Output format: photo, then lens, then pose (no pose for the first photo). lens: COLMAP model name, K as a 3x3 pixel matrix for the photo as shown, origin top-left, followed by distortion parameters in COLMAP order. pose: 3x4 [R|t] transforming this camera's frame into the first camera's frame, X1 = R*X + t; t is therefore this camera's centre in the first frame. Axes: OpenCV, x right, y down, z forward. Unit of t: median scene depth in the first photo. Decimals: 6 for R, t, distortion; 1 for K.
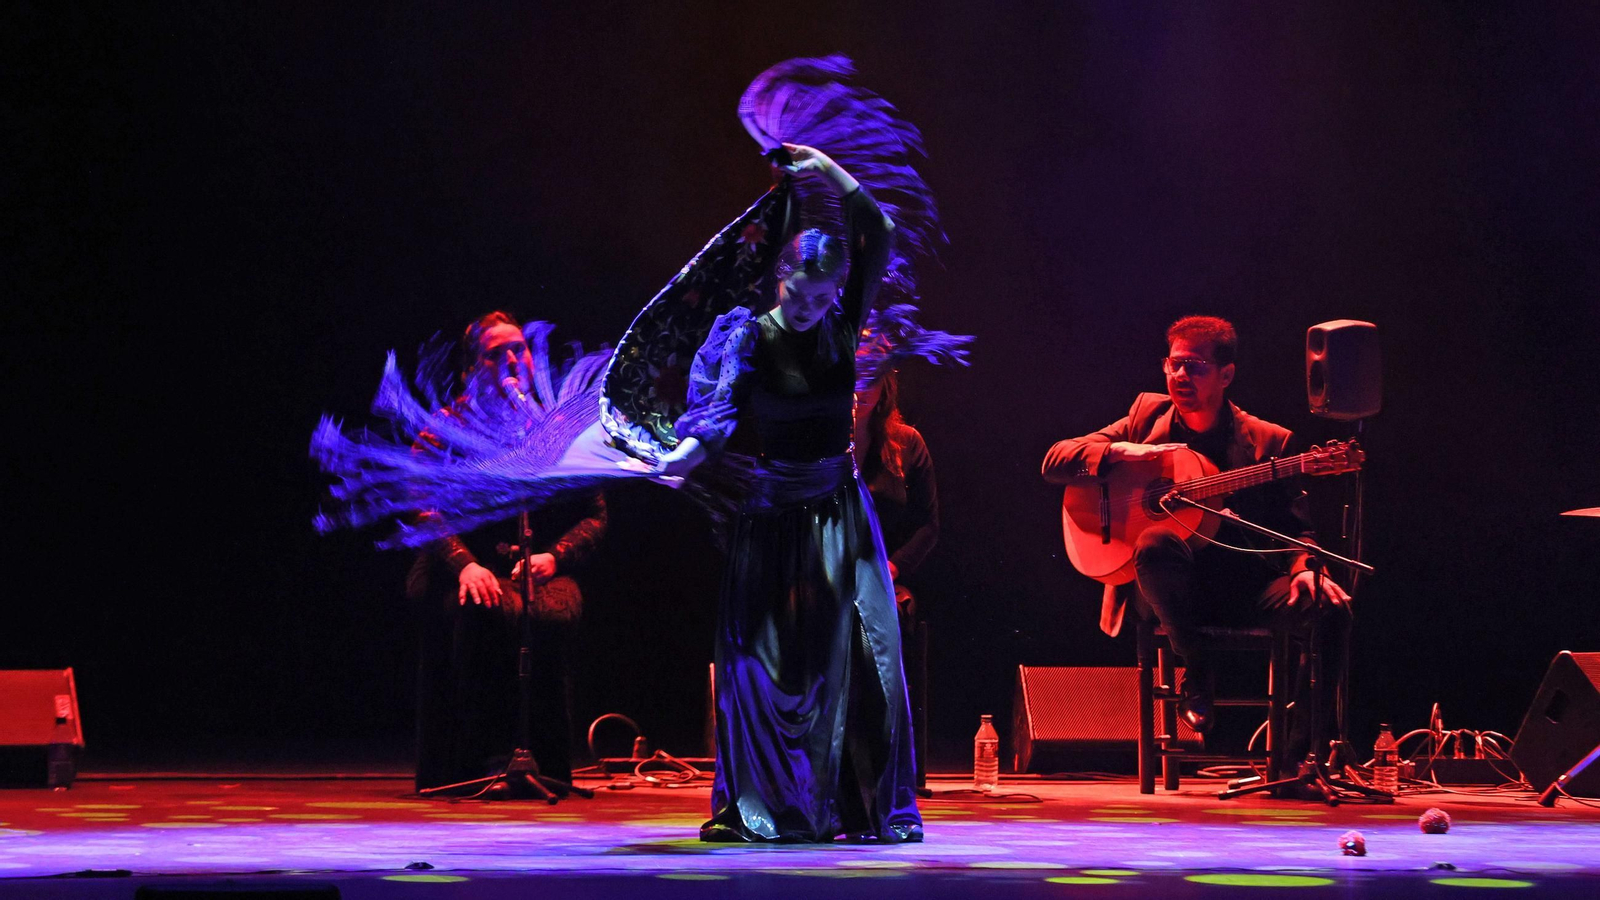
lens RADIAL K [[9050.2, 0, 849.4], [0, 9050.2, 445.7], [0, 0, 1]] dist [1.981376, 0.000000]
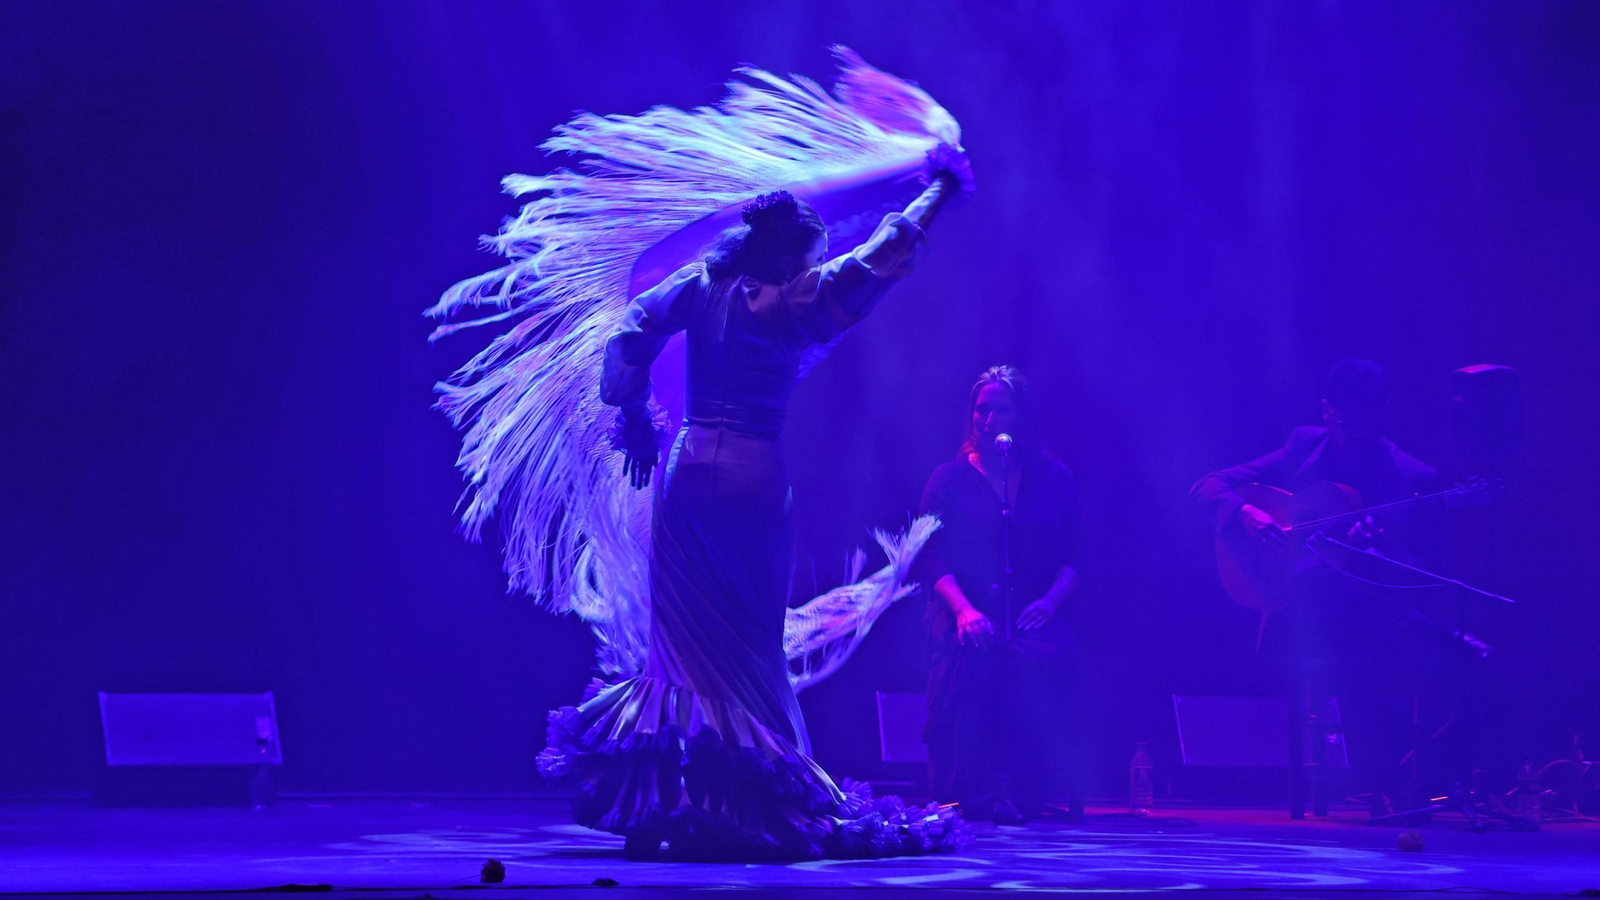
lens RADIAL K [[9650.9, 0, 751.1], [0, 9650.9, 369.4], [0, 0, 1]] dist [2.072011, 0.000000]
pose [[0.999776, 0.002467, -0.021012, -0.006209], [-0.002633, 0.999965, -0.007900, -0.004186], [0.020992, 0.007954, 0.999748, -0.116062]]
